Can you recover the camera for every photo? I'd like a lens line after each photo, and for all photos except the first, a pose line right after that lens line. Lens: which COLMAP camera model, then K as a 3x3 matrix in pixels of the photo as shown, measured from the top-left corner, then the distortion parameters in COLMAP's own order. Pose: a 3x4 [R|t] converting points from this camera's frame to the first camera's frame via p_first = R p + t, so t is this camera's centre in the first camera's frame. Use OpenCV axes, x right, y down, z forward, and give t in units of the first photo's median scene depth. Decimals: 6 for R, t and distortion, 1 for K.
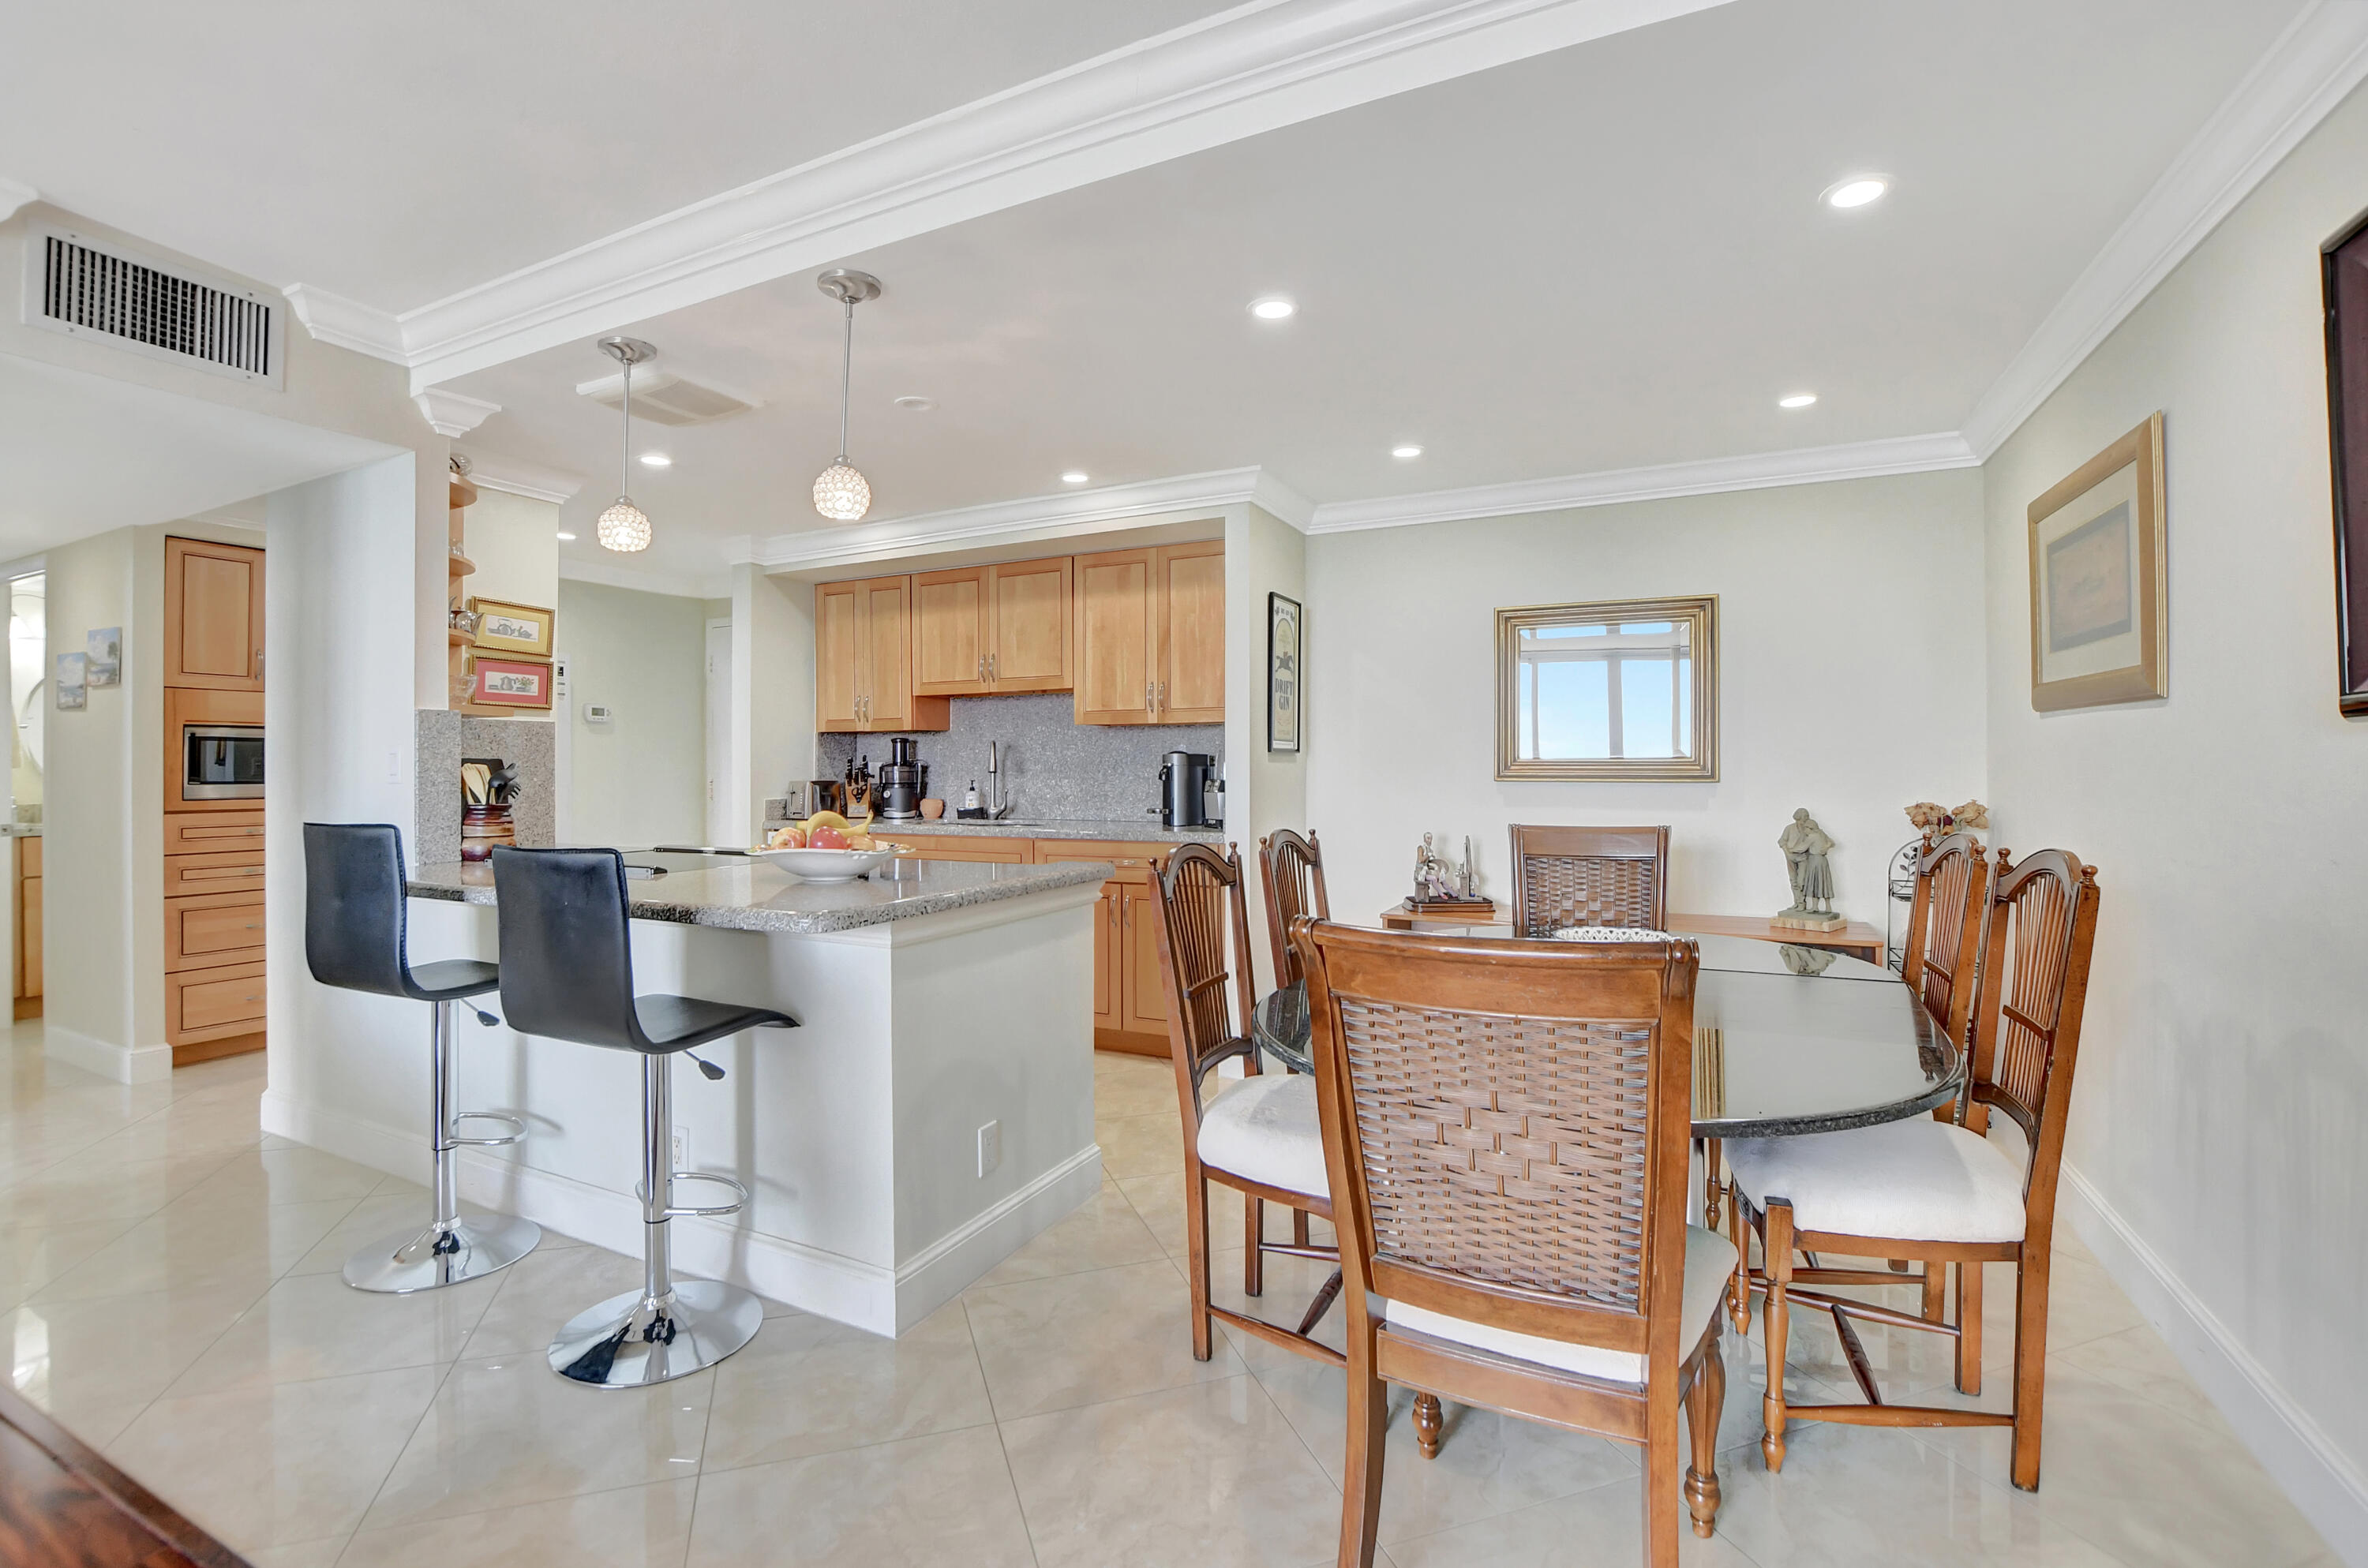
lens RADIAL K [[1039.3, 0, 1189.7], [0, 1039.3, 759.4], [0, 0, 1]] dist [-0.021350, 0.002585]
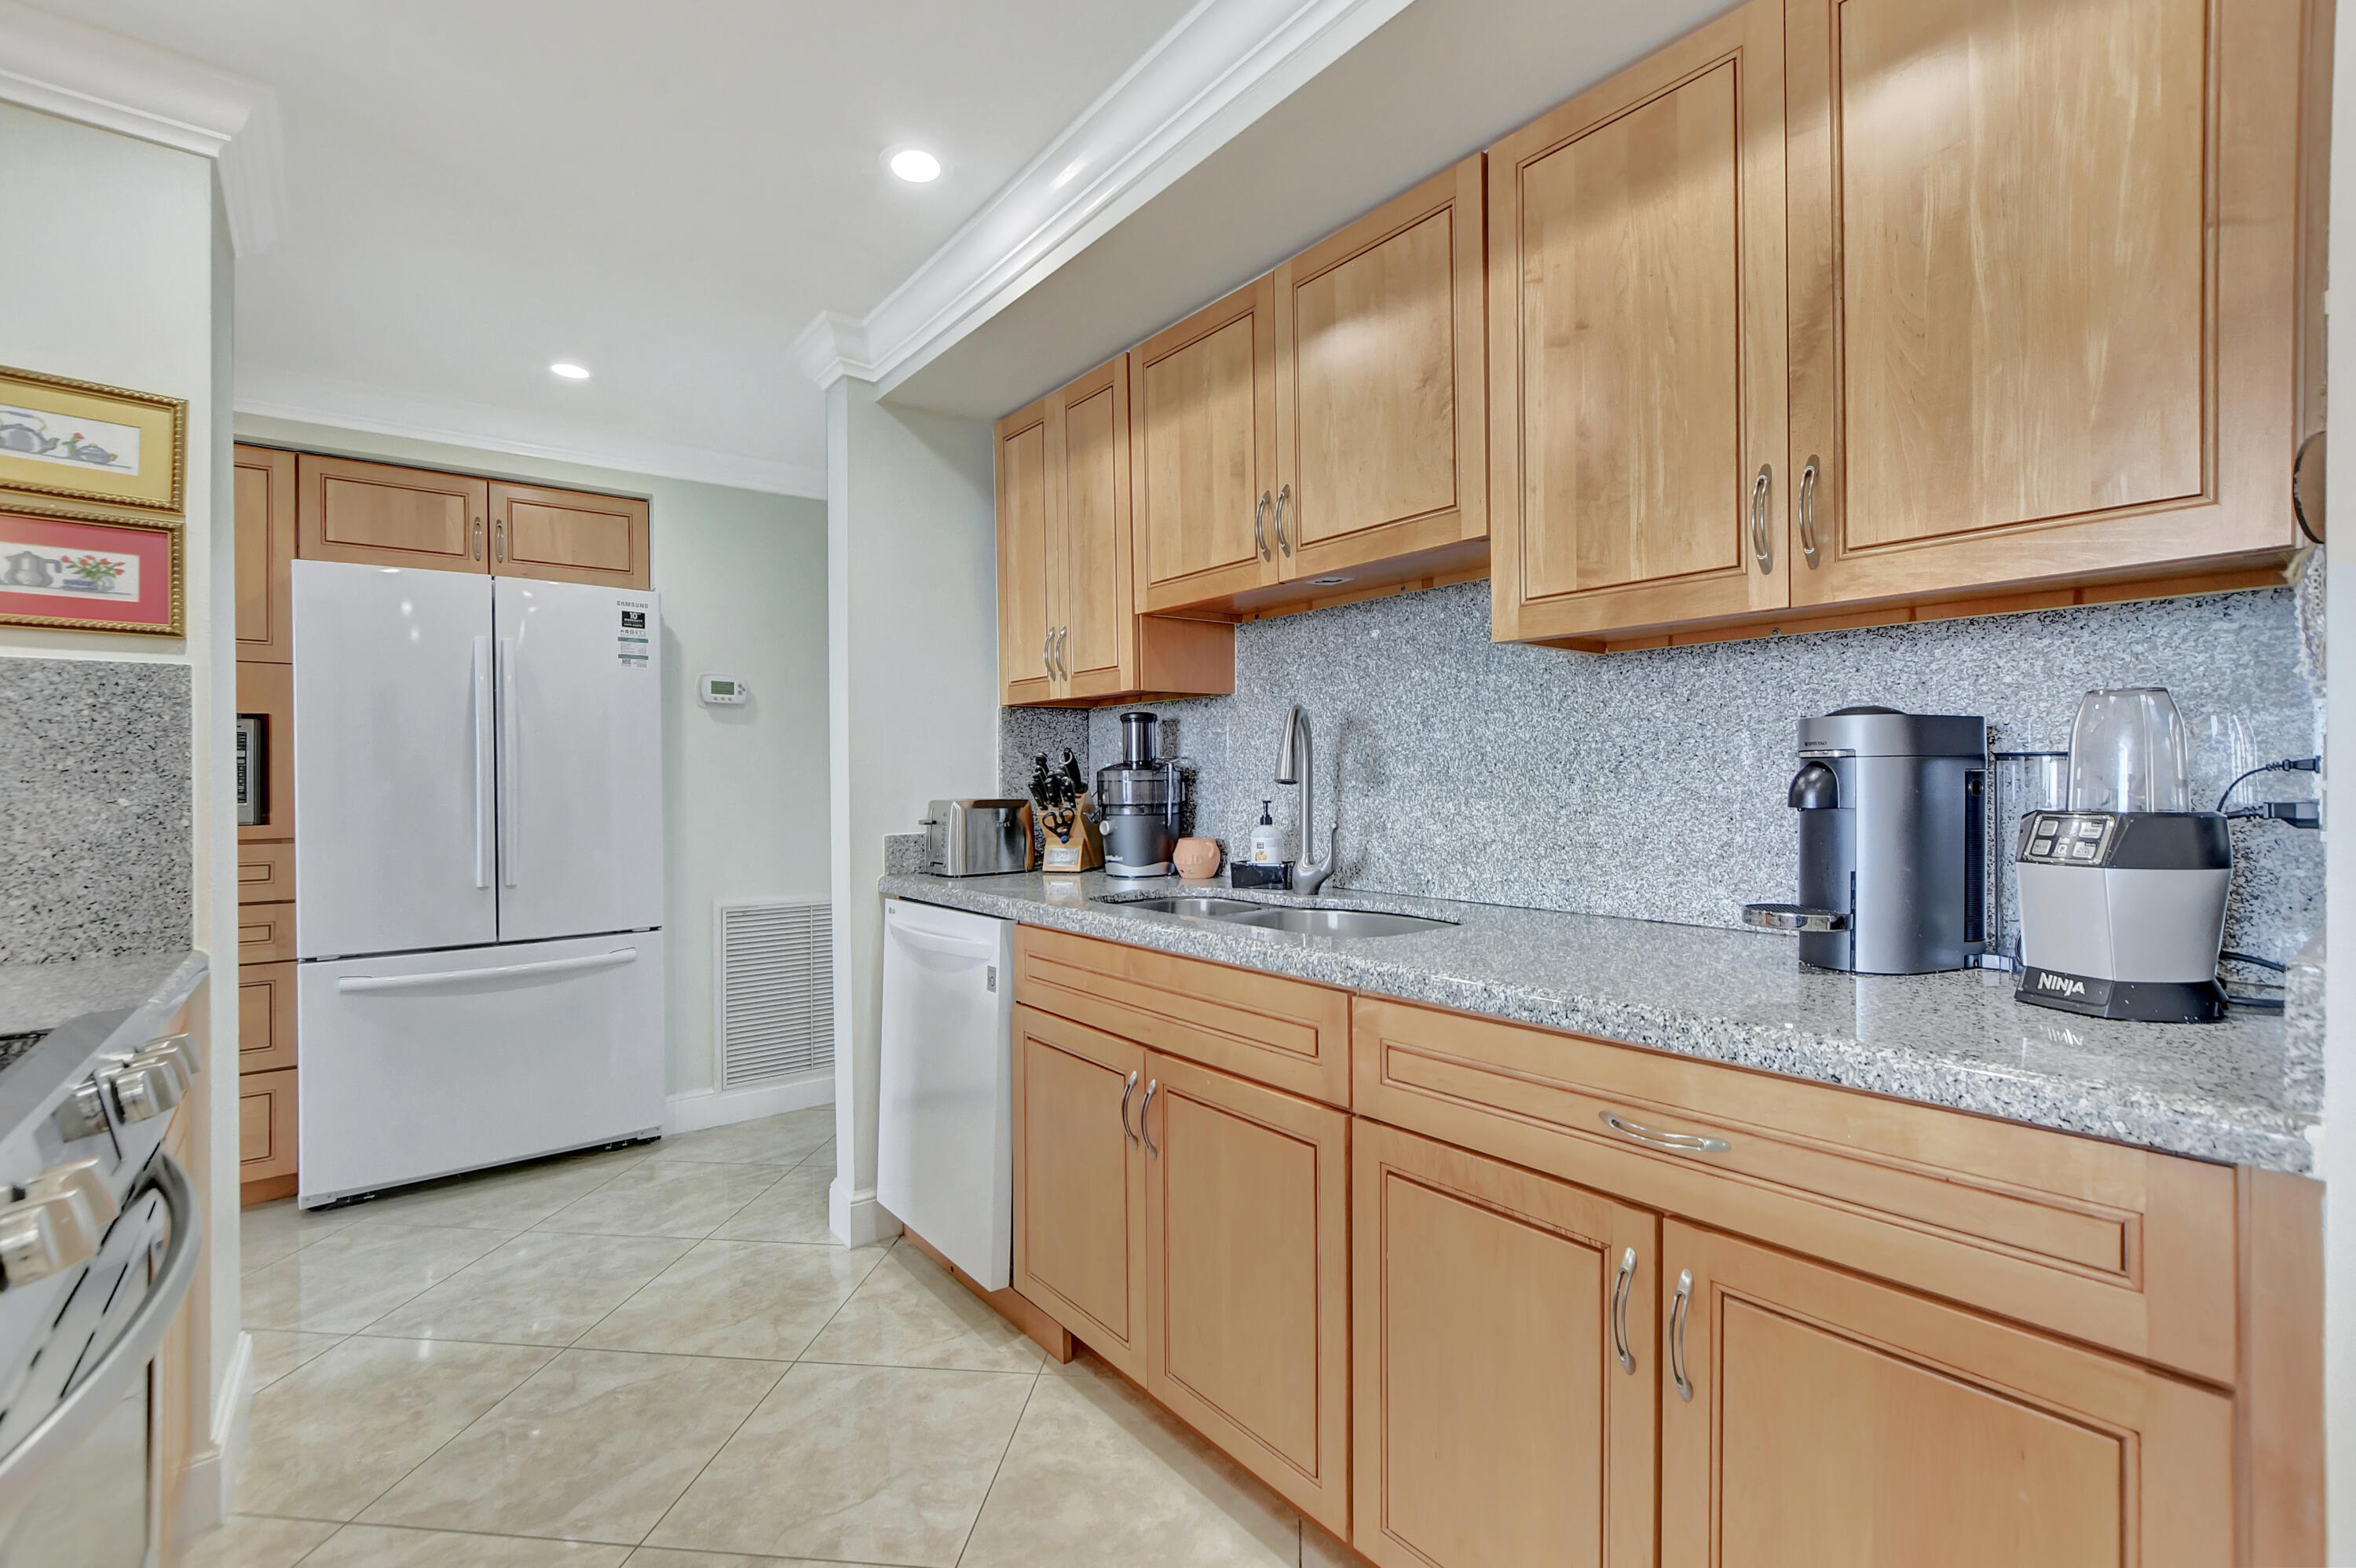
lens RADIAL K [[1034.1, 0, 1186.0], [0, 1034.1, 782.4], [0, 0, 1]] dist [-0.021350, 0.002585]
pose [[0.902667, -0.001816, -0.430337, -0.054549], [0.007448, 0.999907, 0.011403, 0.007554], [0.430276, -0.013498, 0.902596, 0.630978]]
